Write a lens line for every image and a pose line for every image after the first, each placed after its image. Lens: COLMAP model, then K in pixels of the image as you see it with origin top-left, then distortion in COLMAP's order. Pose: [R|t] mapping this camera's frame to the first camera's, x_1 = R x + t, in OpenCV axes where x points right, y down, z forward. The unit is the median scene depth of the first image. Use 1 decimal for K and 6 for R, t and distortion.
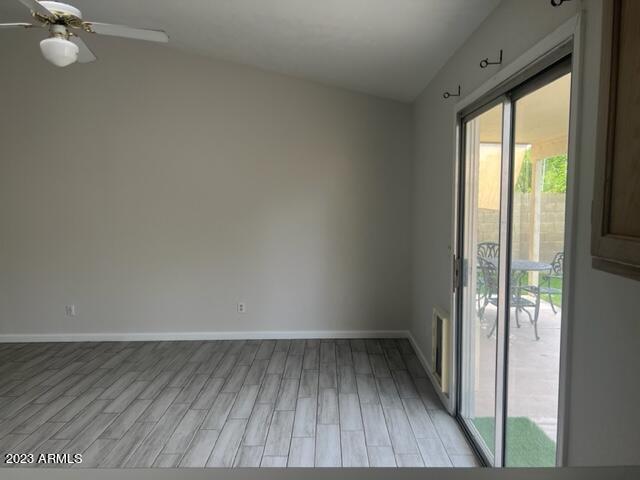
lens RADIAL K [[486.1, 0, 313.5], [0, 486.1, 247.5], [0, 0, 1]] dist [0.041824, -0.033099]
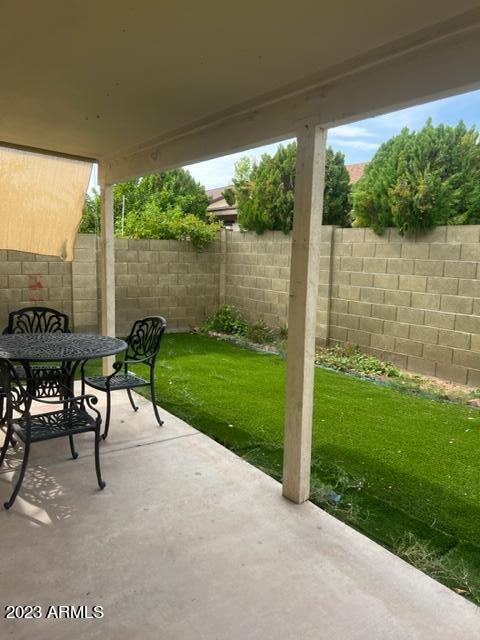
lens RADIAL K [[486.1, 0, 242.1], [0, 486.1, 319.9], [0, 0, 1]] dist [0.041824, -0.033099]
pose [[0.795260, -0.051221, 0.604101, 0.328840], [0.024383, 0.998321, 0.052548, -0.035761], [-0.605778, -0.027060, 0.795173, 0.594907]]
